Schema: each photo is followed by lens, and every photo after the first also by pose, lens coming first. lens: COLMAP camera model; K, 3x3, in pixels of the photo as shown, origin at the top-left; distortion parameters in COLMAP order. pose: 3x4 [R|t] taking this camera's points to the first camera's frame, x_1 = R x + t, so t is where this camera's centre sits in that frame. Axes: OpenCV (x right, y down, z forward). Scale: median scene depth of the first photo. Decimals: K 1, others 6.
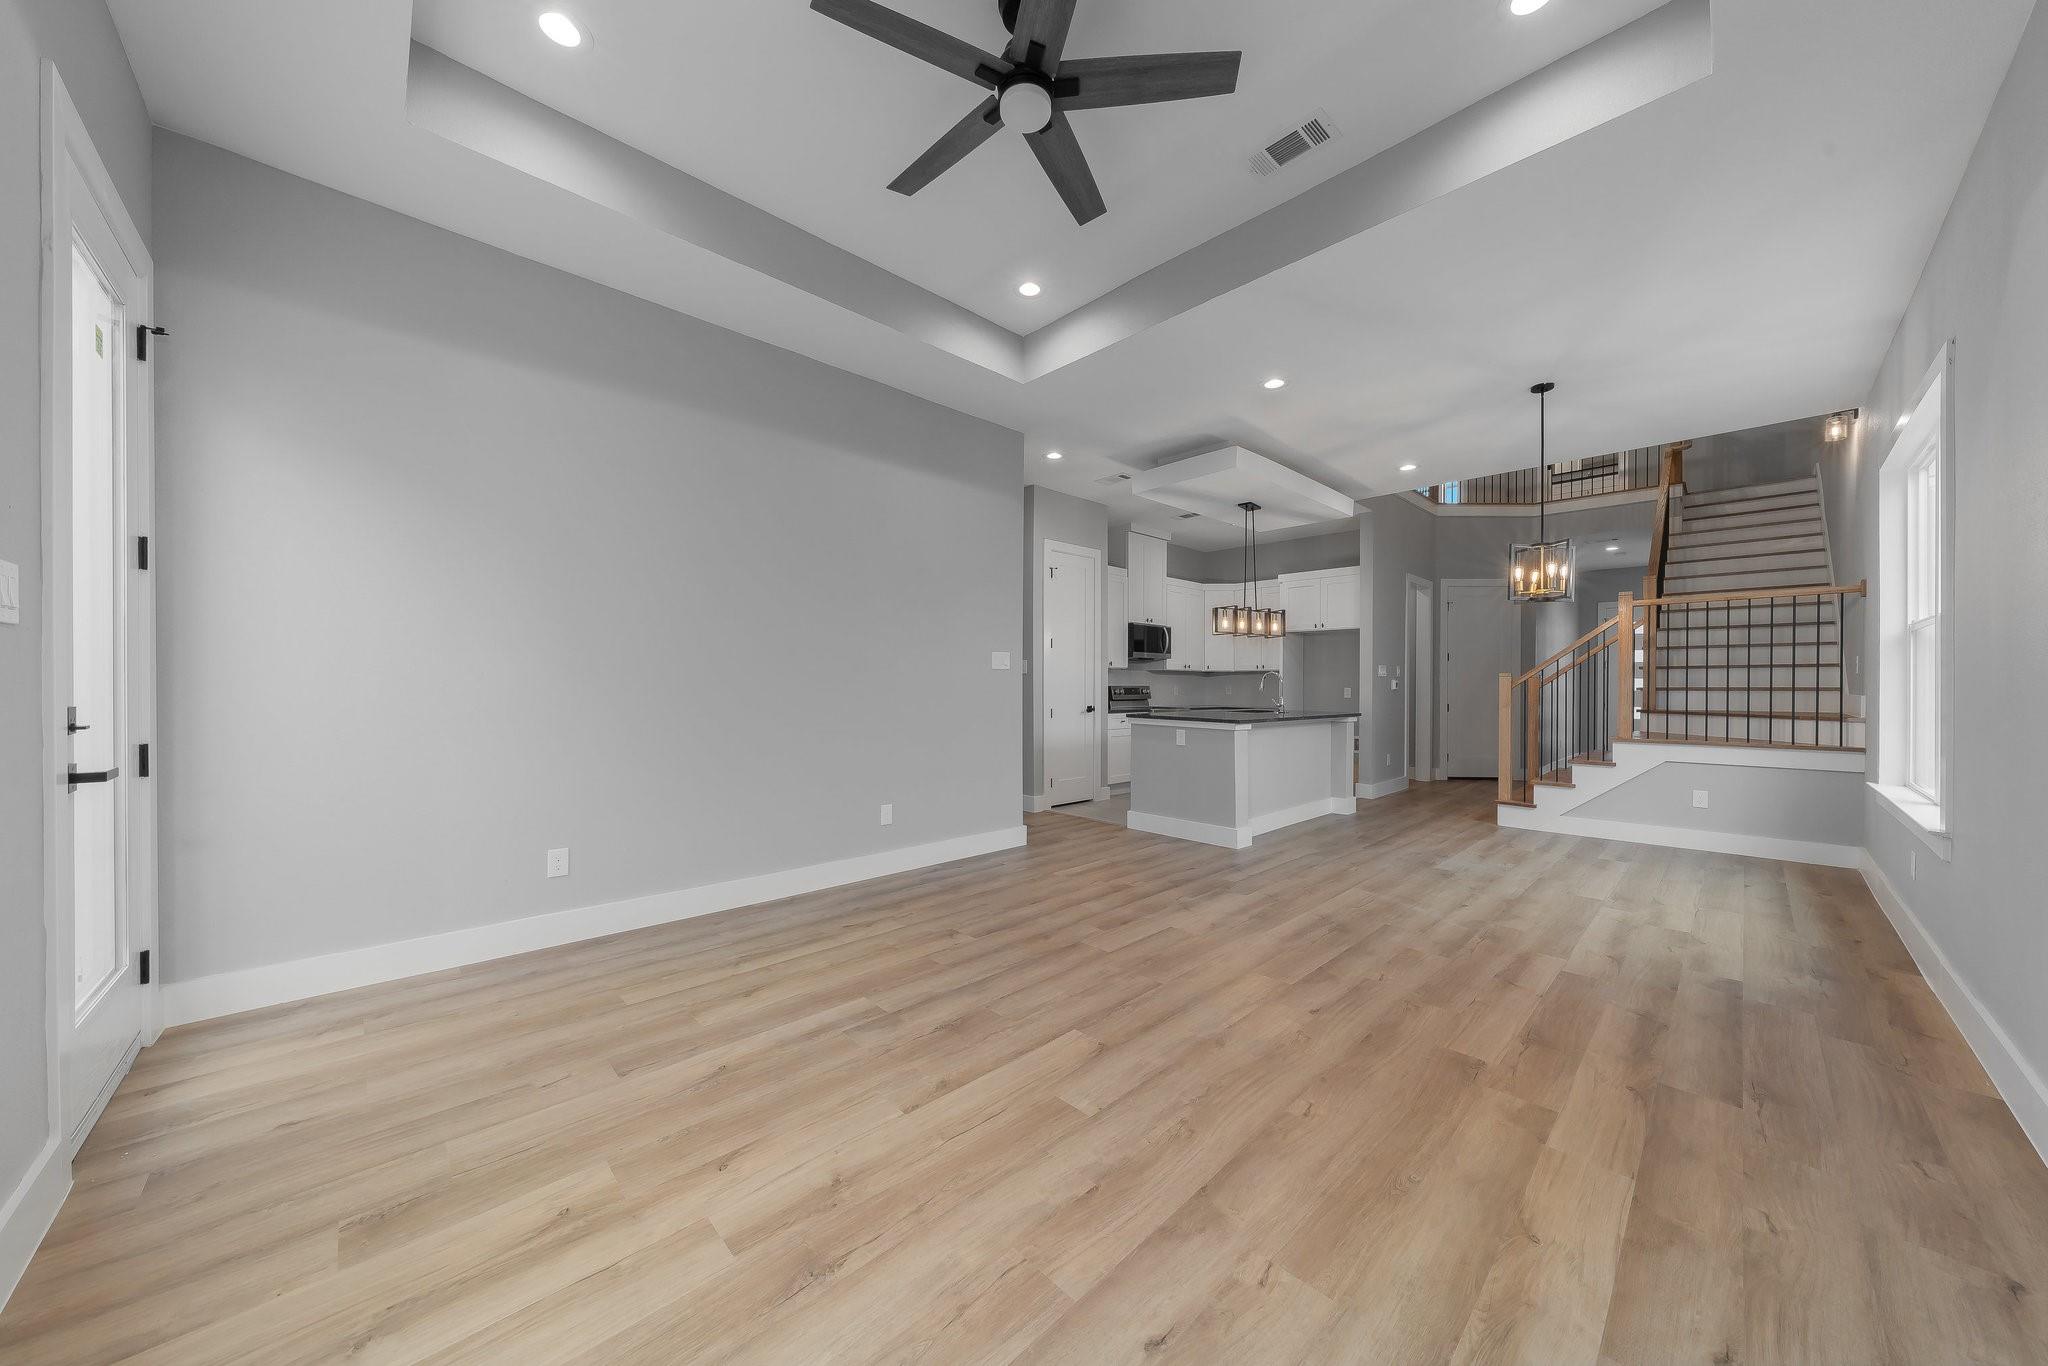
lens RADIAL K [[692.4, 0, 1024.0], [0, 692.4, 683.0], [0, 0, 1]] dist [-0.000759, -0.000045]
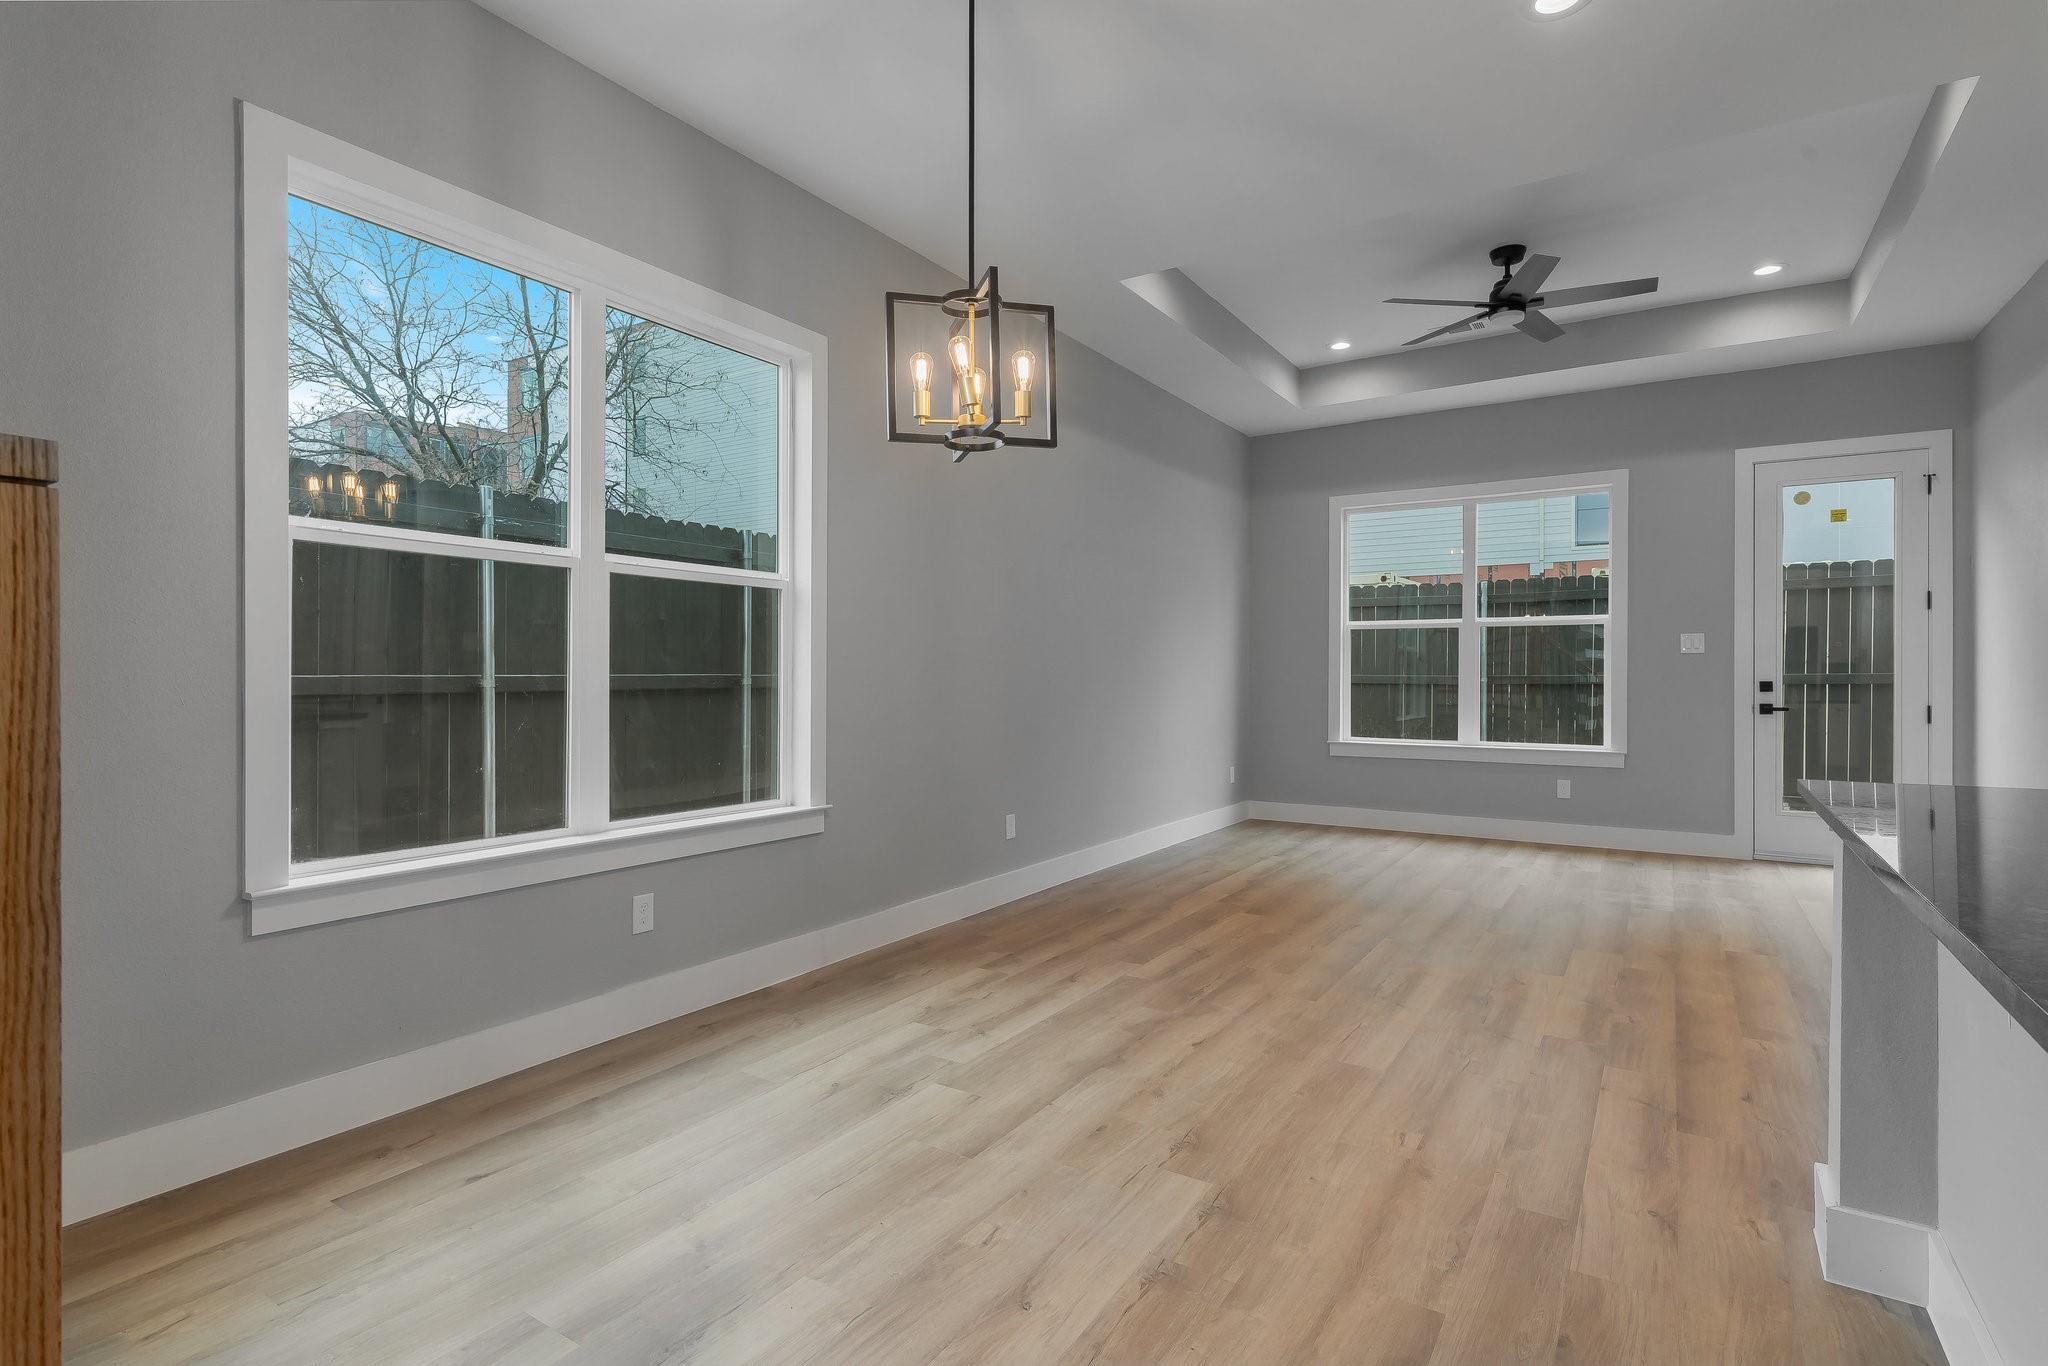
lens RADIAL K [[1001.5, 0, 1010.7], [0, 1001.5, 679.4], [0, 0, 1]] dist [0.000599, 0.000545]
pose [[-0.974565, -0.002452, -0.224094, 0.709331], [-0.003014, 0.999993, 0.002163, 0.010431], [0.224087, 0.002784, -0.974565, 1.293983]]
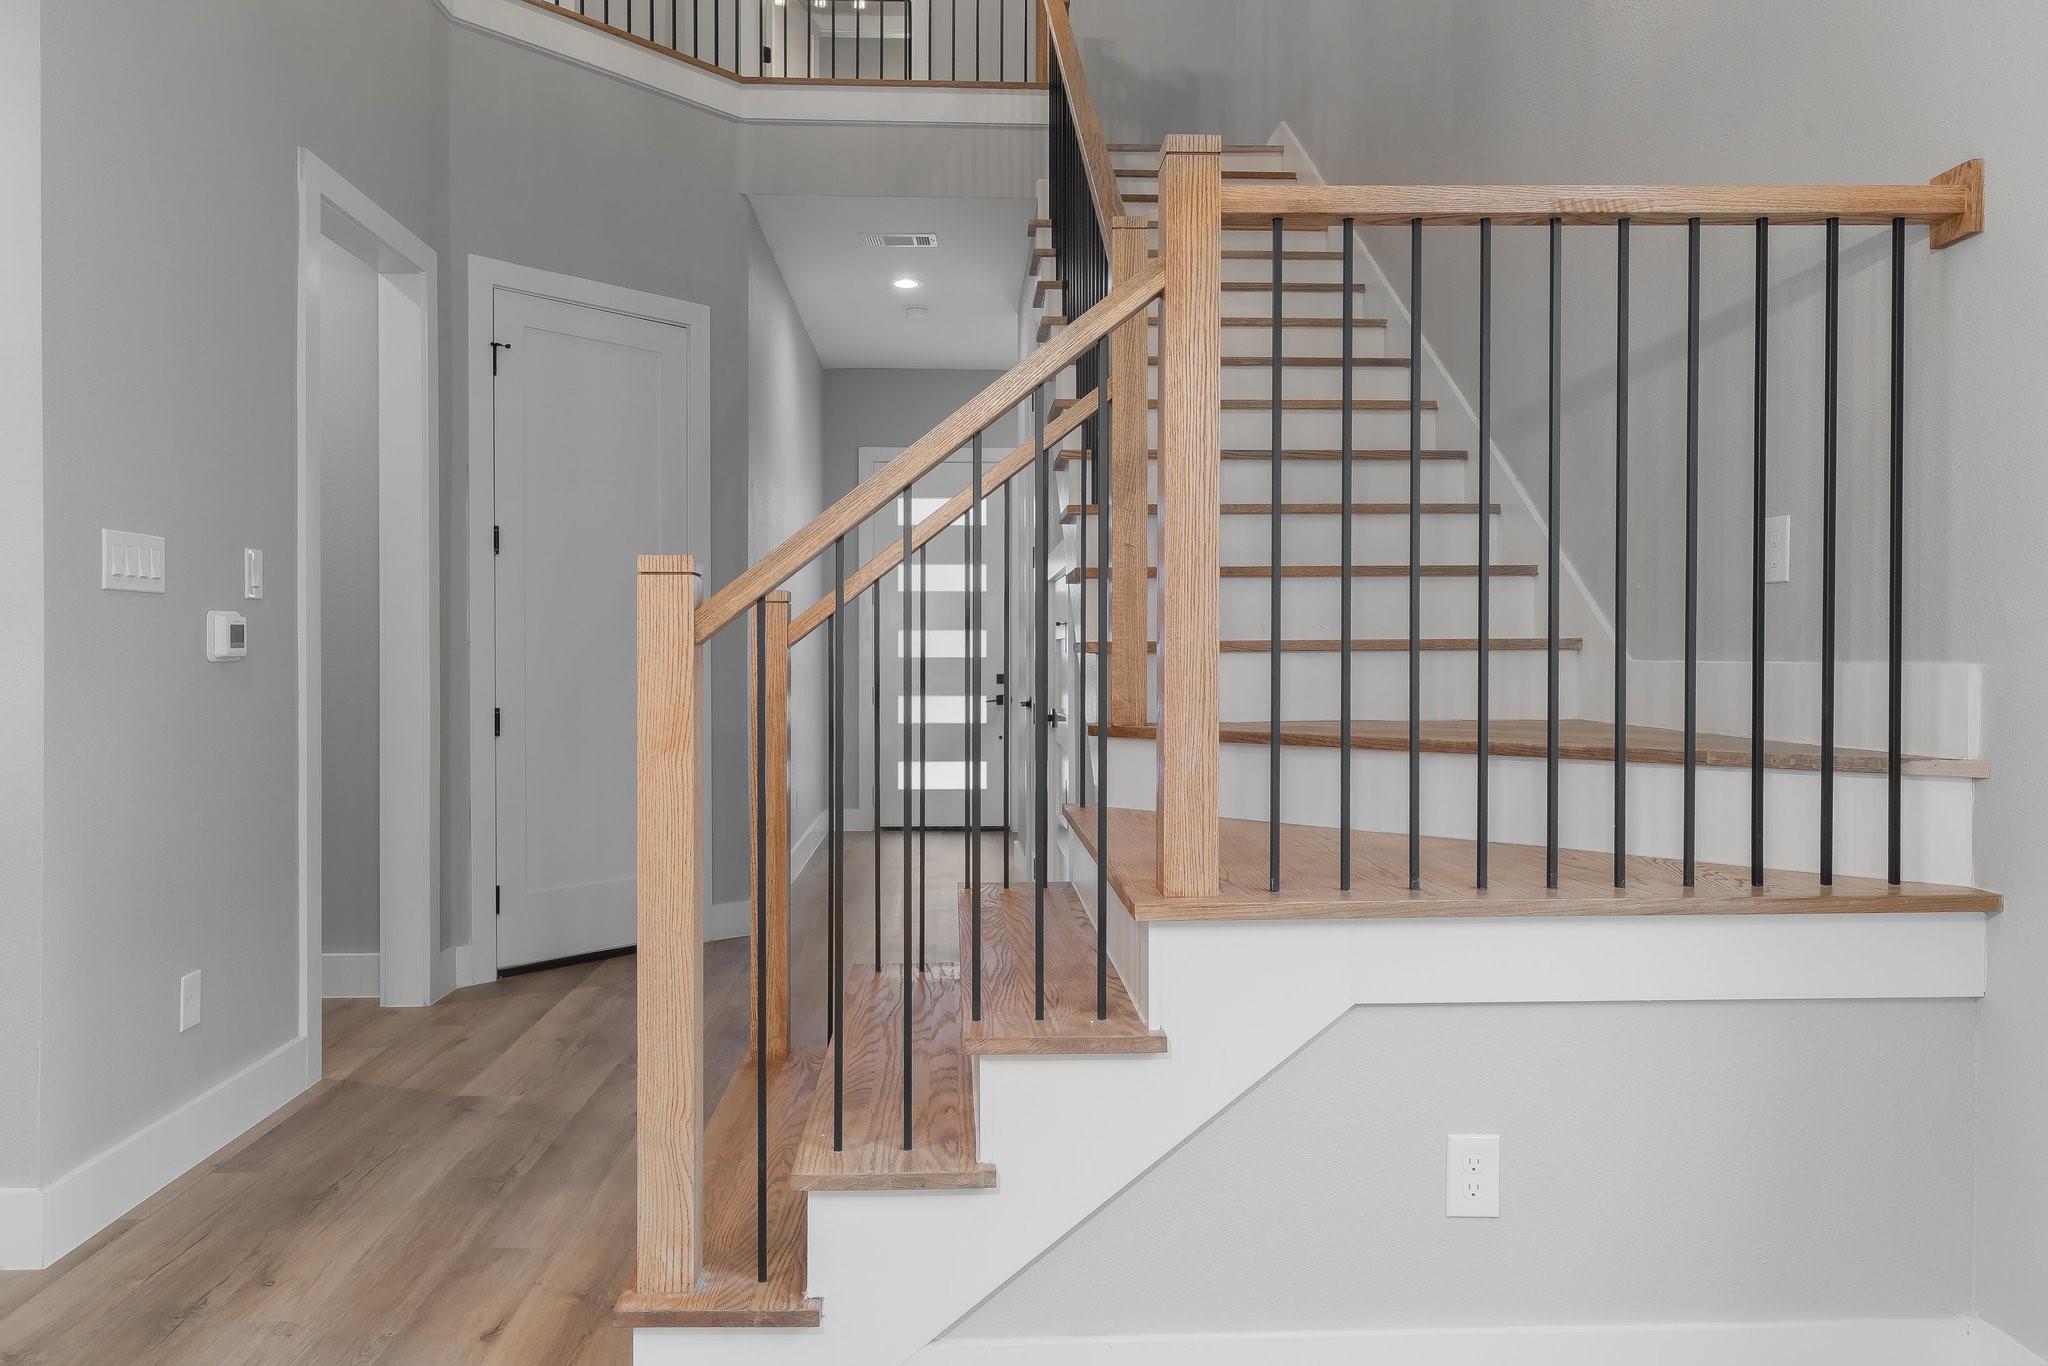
lens RADIAL K [[1358.7, 0, 1013.2], [0, 1358.7, 690.1], [0, 0, 1]] dist [0.035990, -0.000227]
pose [[0.659328, -0.023924, 0.751475, 0.570866], [0.000319, 0.999502, 0.031540, 0.010807], [-0.751856, -0.020555, 0.659007, 0.818259]]
